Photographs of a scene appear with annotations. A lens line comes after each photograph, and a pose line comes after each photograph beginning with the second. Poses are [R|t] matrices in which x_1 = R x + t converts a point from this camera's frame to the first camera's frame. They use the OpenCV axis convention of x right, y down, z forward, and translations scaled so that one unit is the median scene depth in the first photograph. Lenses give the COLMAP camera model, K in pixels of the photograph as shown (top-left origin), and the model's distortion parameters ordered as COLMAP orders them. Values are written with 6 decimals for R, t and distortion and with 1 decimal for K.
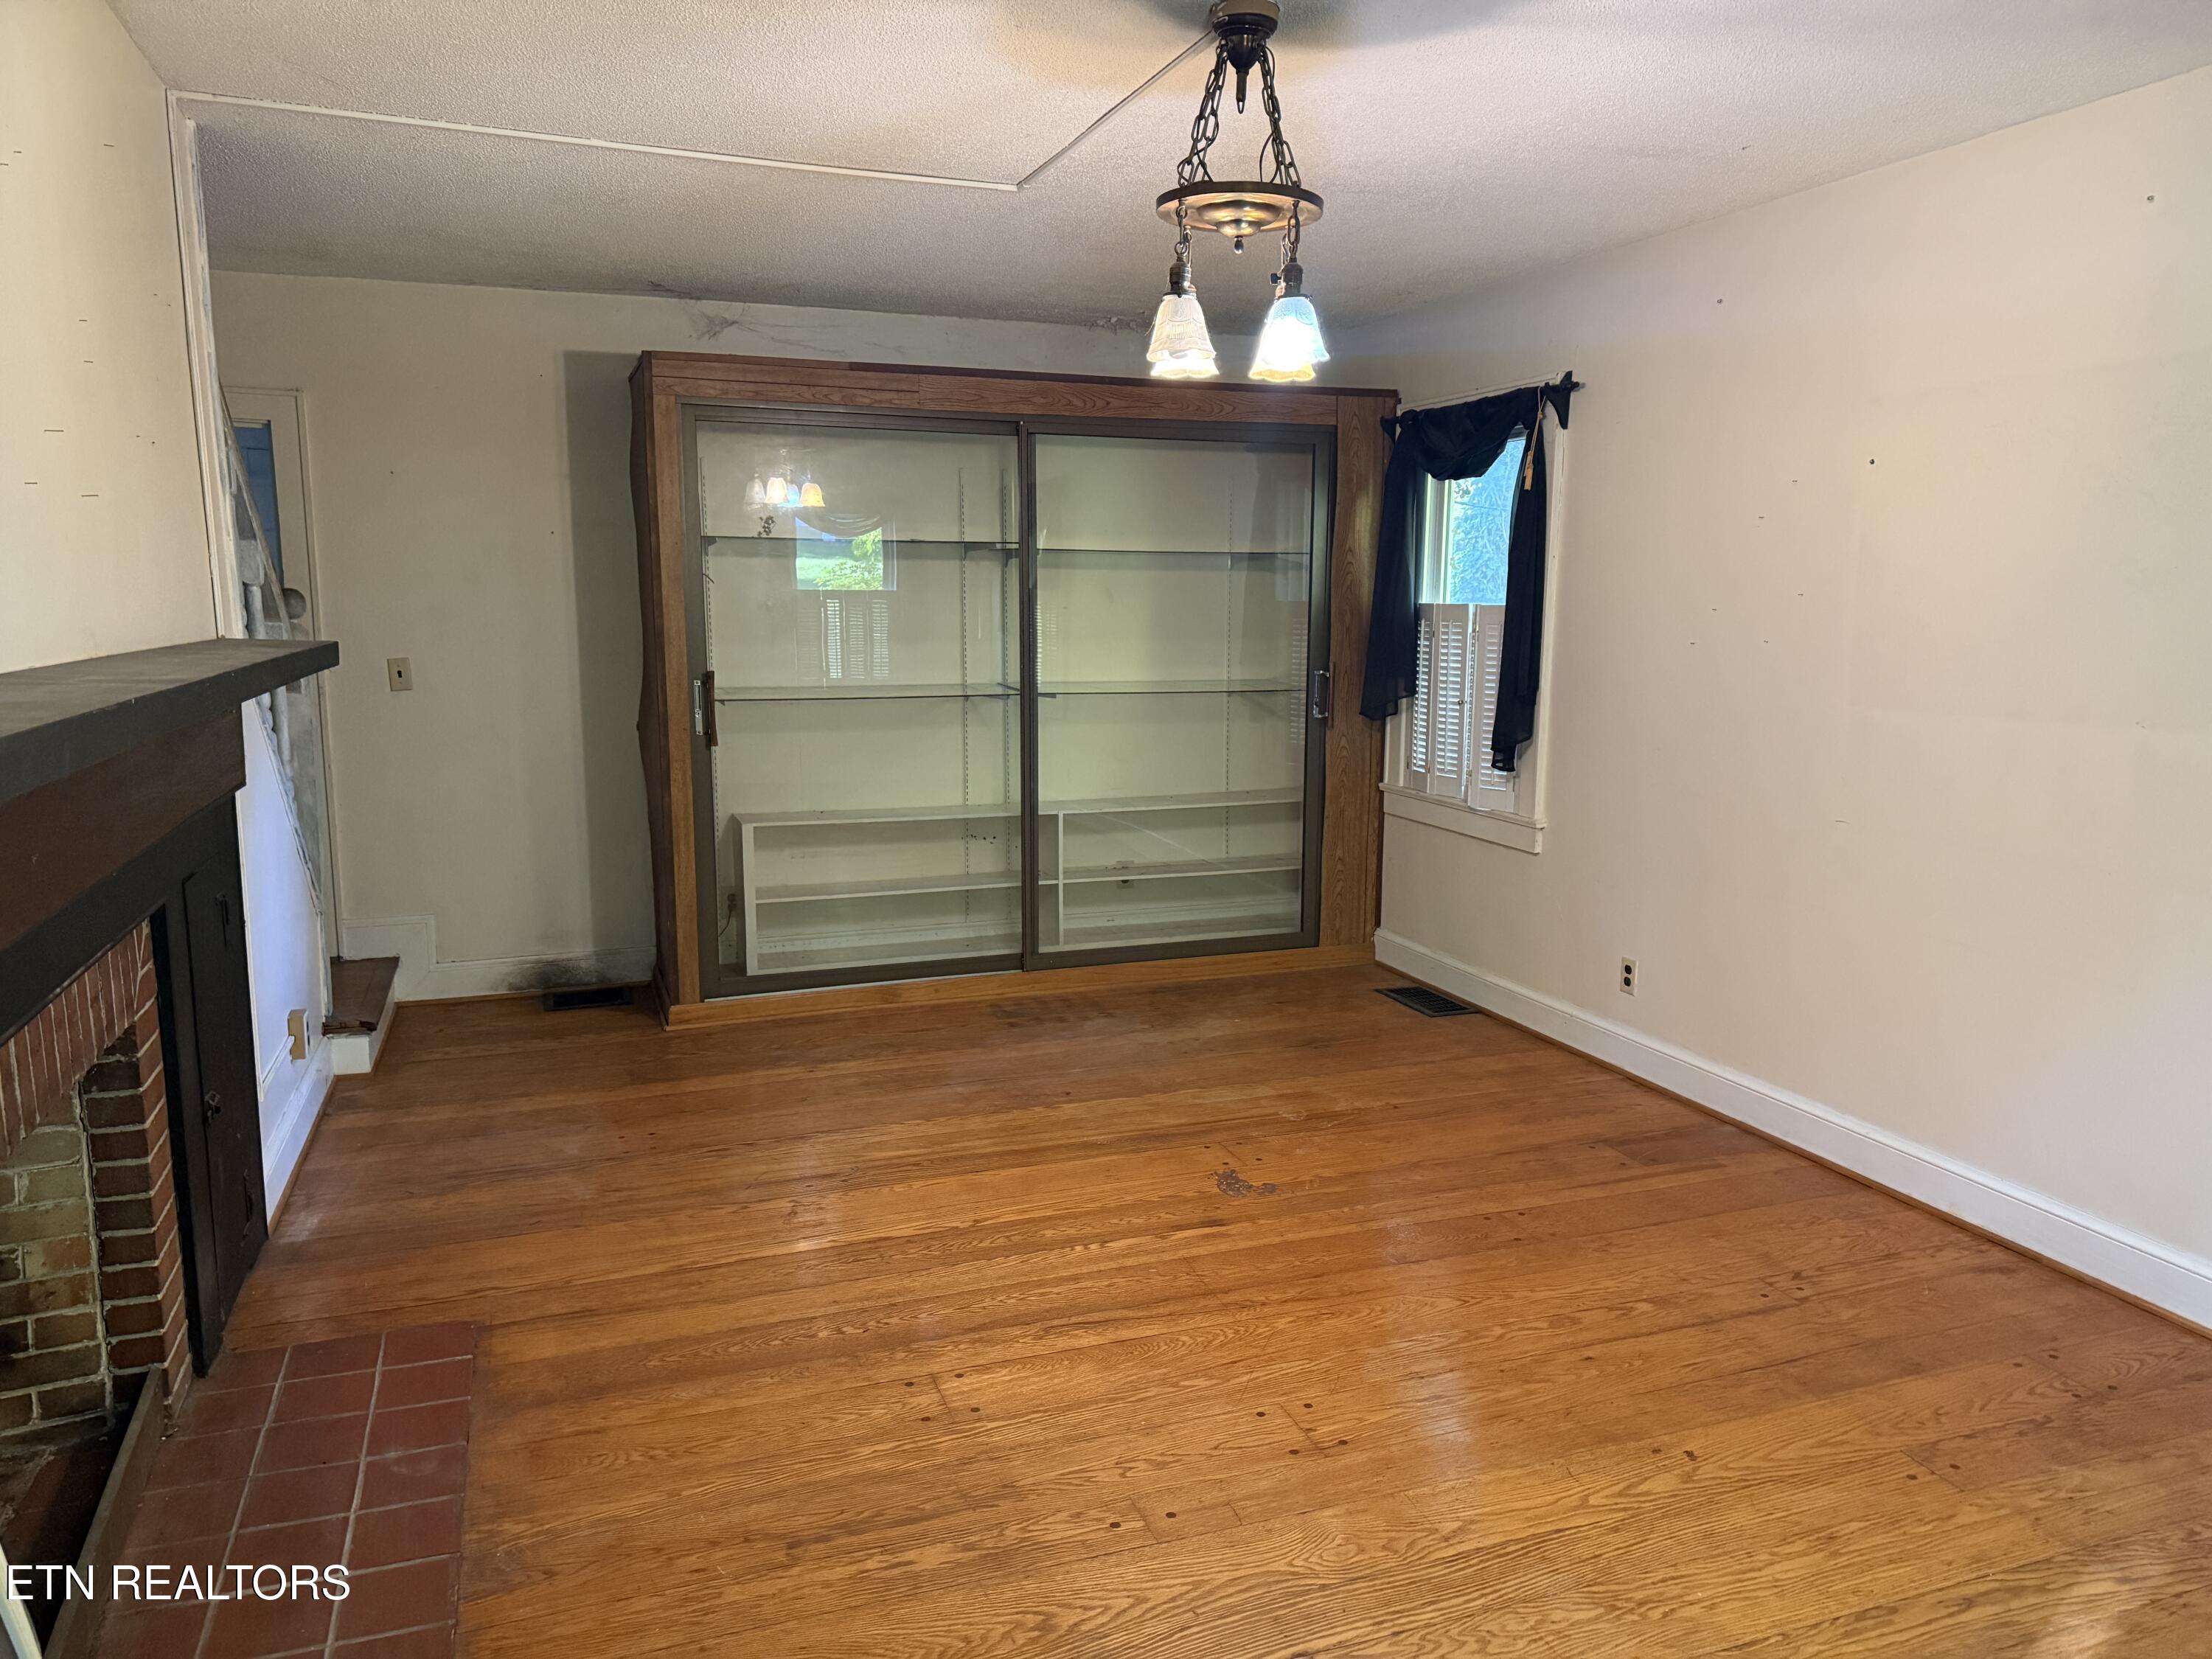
lens RADIAL K [[1539.1, 0, 1106.0], [0, 1539.1, 829.5], [0, 0, 1]] dist [0.069820, -0.074364]
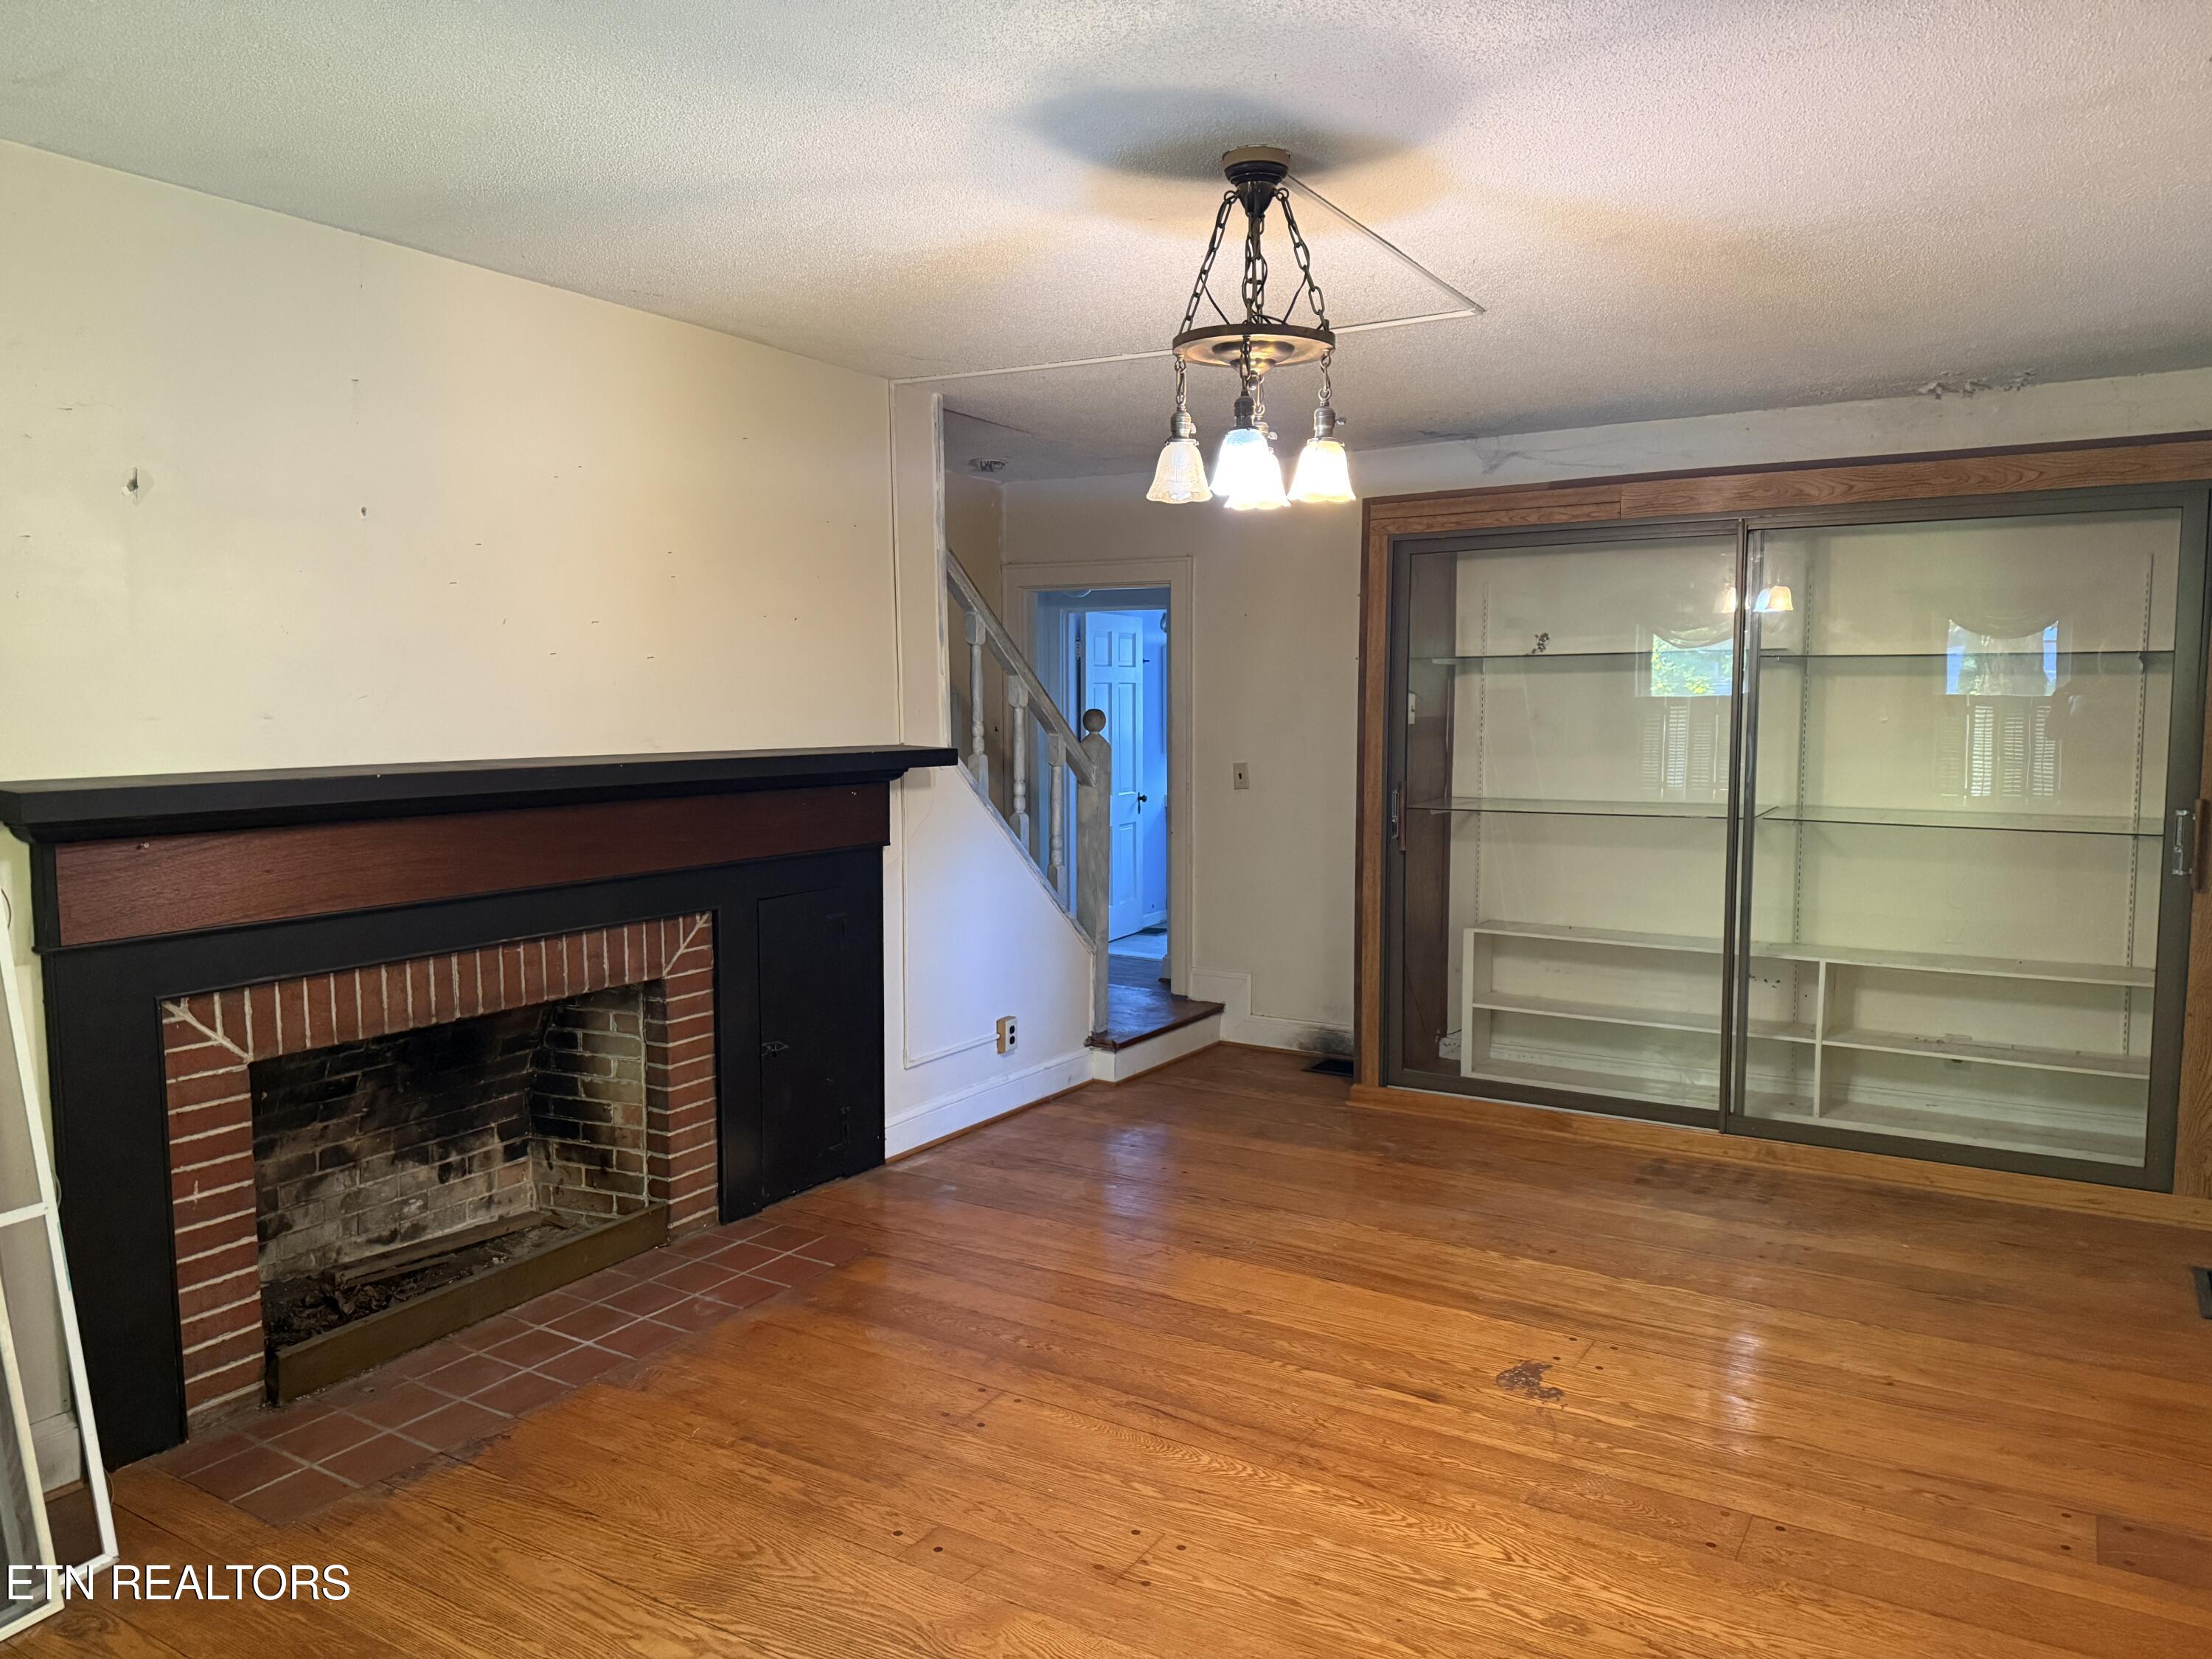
lens RADIAL K [[1539.1, 0, 1106.0], [0, 1539.1, 829.5], [0, 0, 1]] dist [0.069820, -0.074364]
pose [[0.627028, 0.060425, -0.776650, 0.520768], [-0.114745, 0.993276, -0.015360, -0.033472], [0.770499, 0.098748, 0.629746, 0.193724]]
